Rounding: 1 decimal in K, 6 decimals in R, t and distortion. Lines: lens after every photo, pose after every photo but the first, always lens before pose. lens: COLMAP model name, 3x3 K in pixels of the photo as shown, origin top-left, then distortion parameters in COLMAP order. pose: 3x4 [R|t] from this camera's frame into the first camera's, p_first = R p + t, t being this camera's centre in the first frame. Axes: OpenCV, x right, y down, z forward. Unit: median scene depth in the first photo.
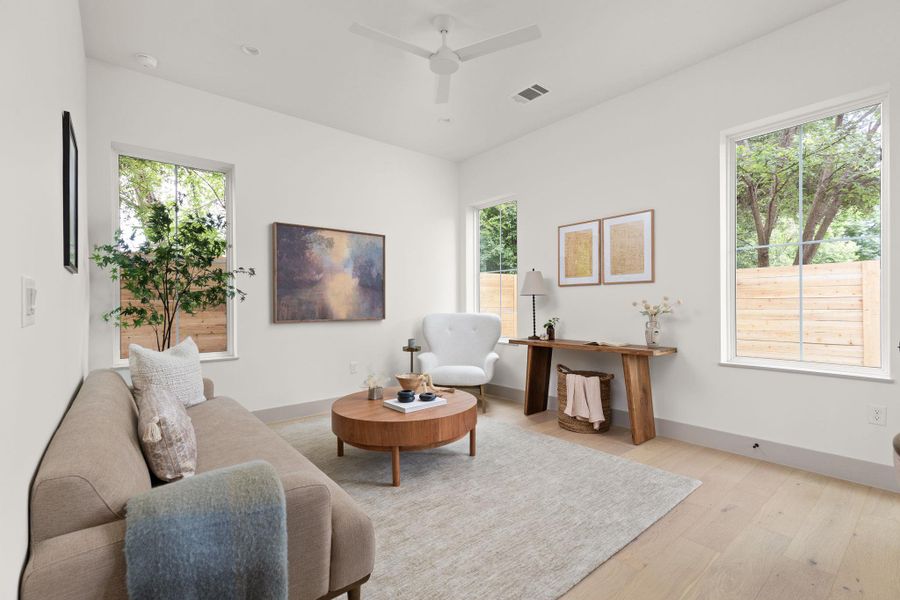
lens RADIAL K [[405.7, 0, 455.1], [0, 405.7, 304.5], [0, 0, 1]] dist [0.003112, 0.000198]
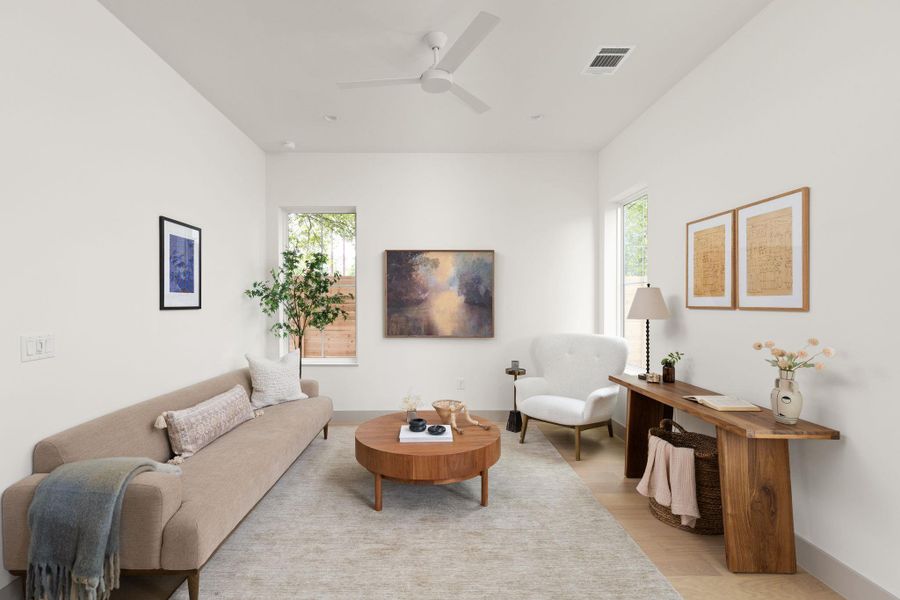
lens RADIAL K [[417.2, 0, 430.6], [0, 417.2, 305.5], [0, 0, 1]] dist [-0.000750, -0.000532]
pose [[0.770148, 0.012900, -0.637735, 0.409215], [-0.006585, 0.999903, 0.012273, -0.060101], [0.637832, -0.005253, 0.770158, 0.169763]]
